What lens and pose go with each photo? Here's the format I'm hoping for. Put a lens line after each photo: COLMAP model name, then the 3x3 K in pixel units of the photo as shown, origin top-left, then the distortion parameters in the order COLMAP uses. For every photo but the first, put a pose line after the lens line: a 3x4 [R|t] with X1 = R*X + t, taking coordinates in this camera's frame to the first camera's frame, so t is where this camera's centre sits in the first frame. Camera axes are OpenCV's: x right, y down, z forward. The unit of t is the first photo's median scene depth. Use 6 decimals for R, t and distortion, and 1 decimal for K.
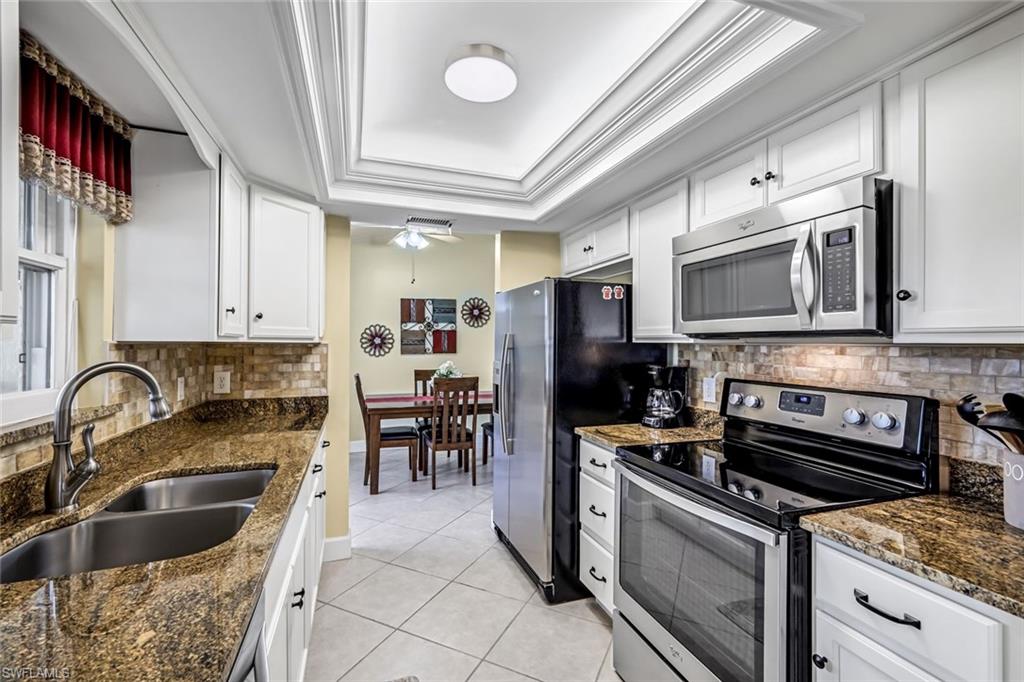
lens RADIAL K [[453.4, 0, 493.5], [0, 453.4, 339.6], [0, 0, 1]] dist [0.007419, -0.002102]
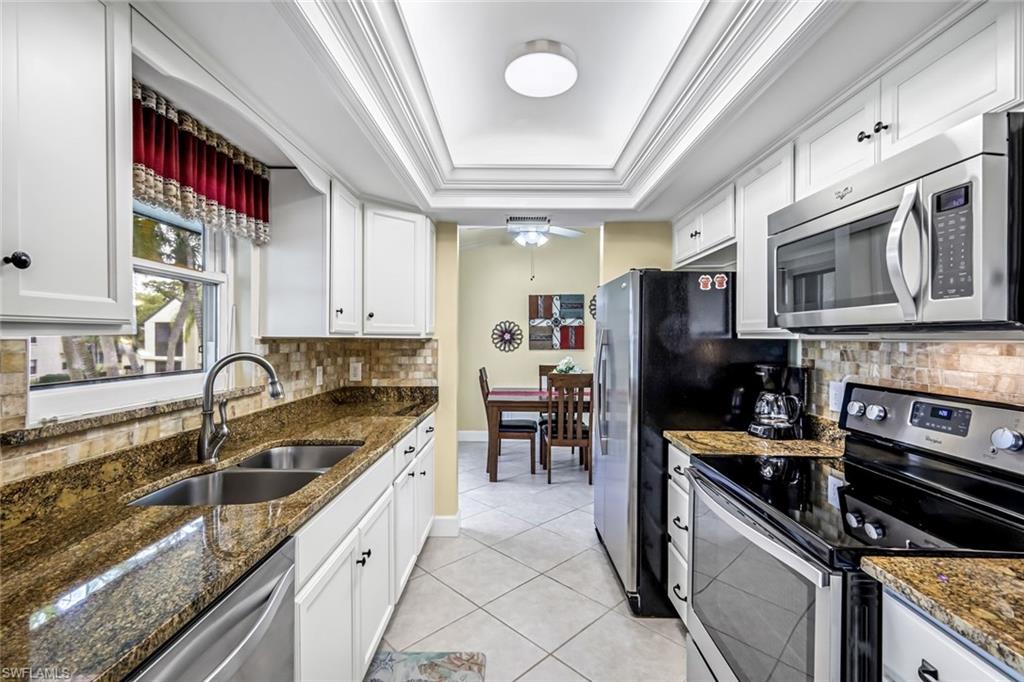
lens RADIAL K [[453.4, 0, 487.0], [0, 453.4, 339.2], [0, 0, 1]] dist [0.007419, -0.002102]
pose [[0.937949, 0.001981, -0.346768, 0.167181], [0.000989, 0.999964, 0.008387, 0.000123], [0.346773, -0.008210, 0.937913, 0.013796]]
